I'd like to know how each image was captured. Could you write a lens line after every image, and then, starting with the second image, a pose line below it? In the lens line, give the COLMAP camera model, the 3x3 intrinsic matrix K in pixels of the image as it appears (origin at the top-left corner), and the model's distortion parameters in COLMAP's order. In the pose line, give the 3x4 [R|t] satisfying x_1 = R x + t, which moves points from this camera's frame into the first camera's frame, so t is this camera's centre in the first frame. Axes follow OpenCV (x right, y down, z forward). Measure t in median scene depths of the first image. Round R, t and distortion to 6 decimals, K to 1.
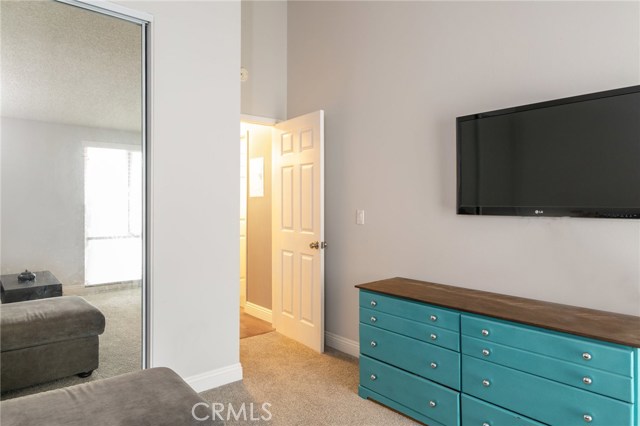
lens RADIAL K [[406.7, 0, 320.4], [0, 406.7, 209.6], [0, 0, 1]] dist [0.003626, 0.000210]
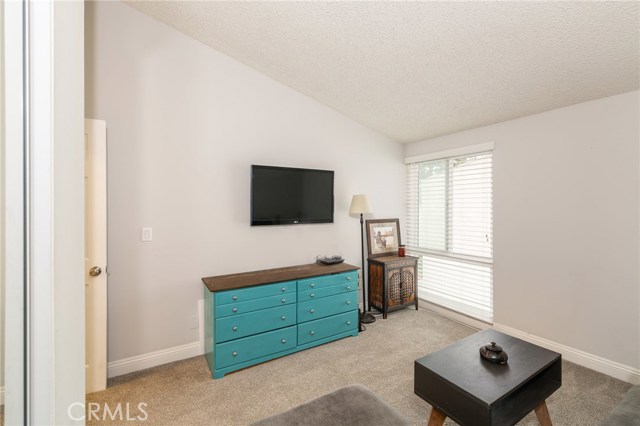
lens RADIAL K [[277.9, 0, 320.1], [0, 277.9, 211.2], [0, 0, 1]] dist [0.003558, 0.000698]
pose [[0.163509, -0.007525, 0.986513, -0.740204], [0.019439, 0.999801, 0.004404, -0.047543], [-0.986350, 0.018456, 0.163623, 0.603778]]
